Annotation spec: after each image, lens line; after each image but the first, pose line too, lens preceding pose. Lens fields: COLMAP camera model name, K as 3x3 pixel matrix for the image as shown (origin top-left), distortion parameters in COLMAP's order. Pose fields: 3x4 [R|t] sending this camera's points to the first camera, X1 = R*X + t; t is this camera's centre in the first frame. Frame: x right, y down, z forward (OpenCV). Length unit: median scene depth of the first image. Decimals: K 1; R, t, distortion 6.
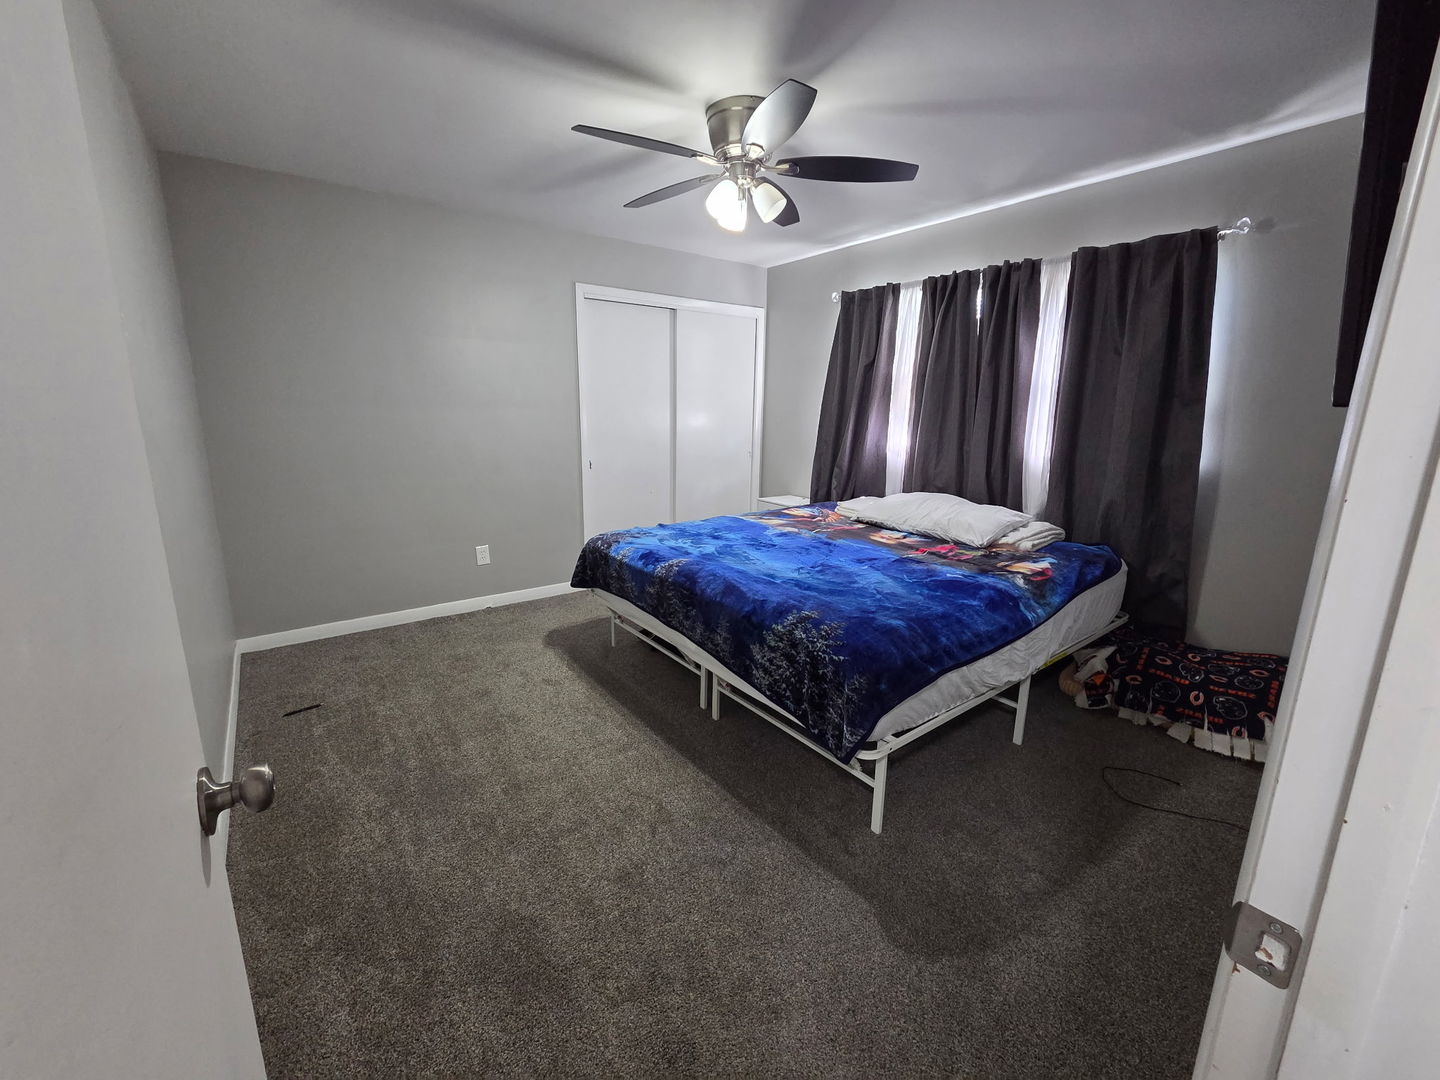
lens RADIAL K [[594.9, 0, 723.0], [0, 594.9, 534.0], [0, 0, 1]] dist [0.001538, -0.000291]
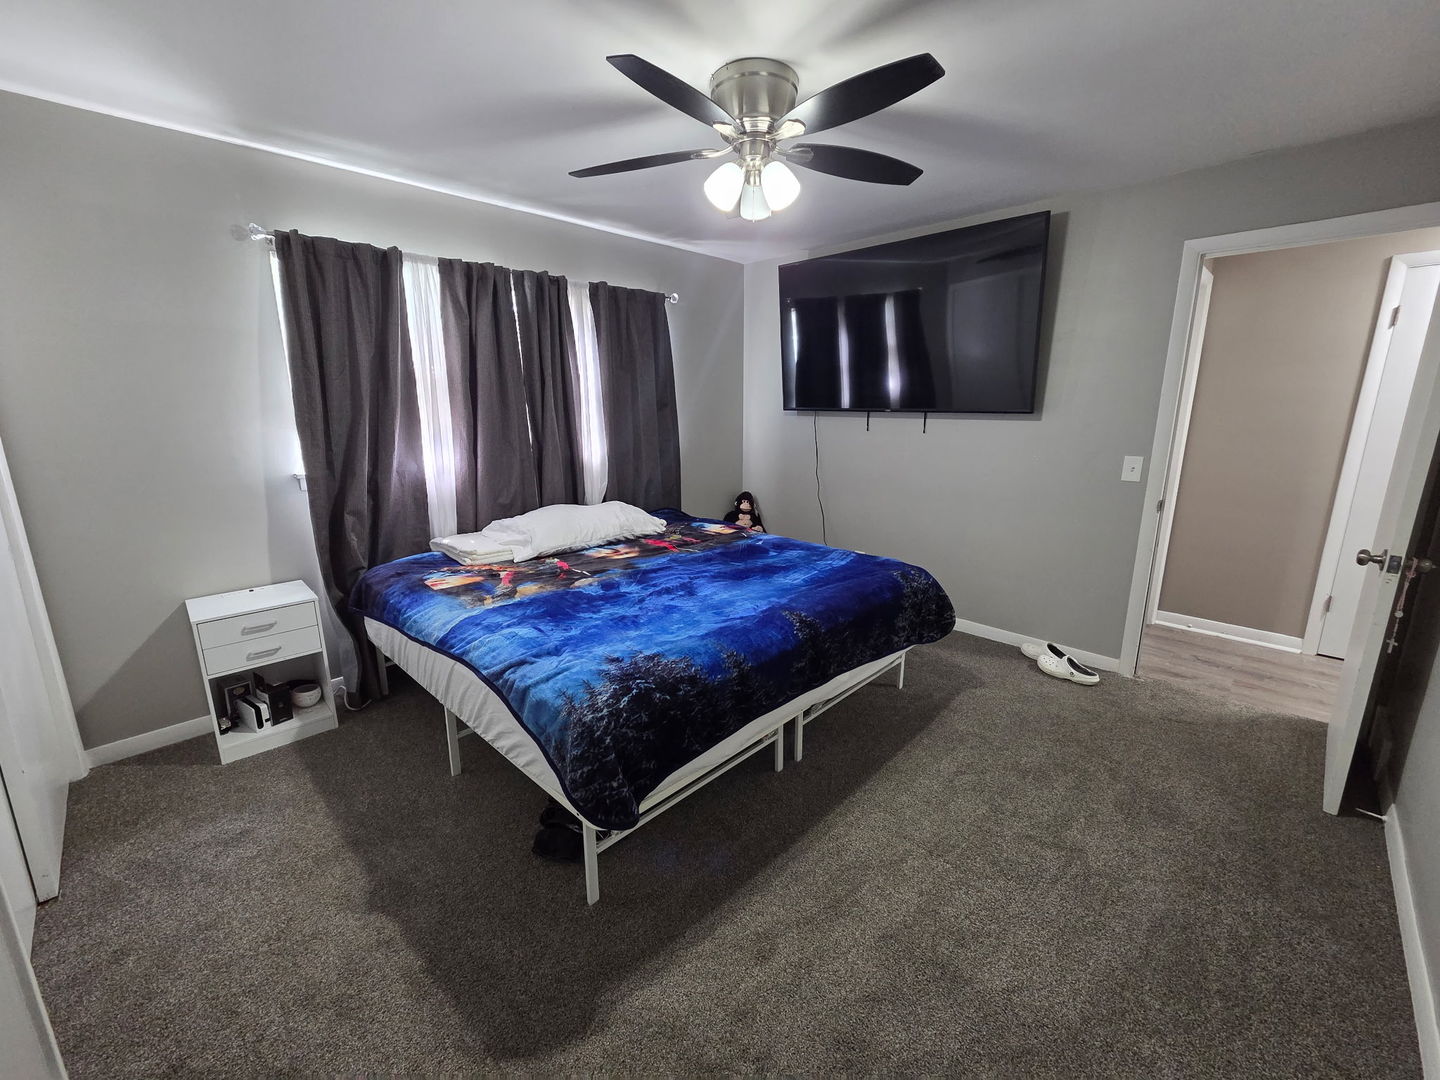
lens RADIAL K [[594.9, 0, 721.7], [0, 594.9, 536.8], [0, 0, 1]] dist [0.001538, -0.000291]
pose [[-0.155610, -0.227378, 0.961293, -0.591704], [0.214820, 0.942068, 0.257605, -0.204046], [-0.964177, 0.246591, -0.097750, 0.825297]]
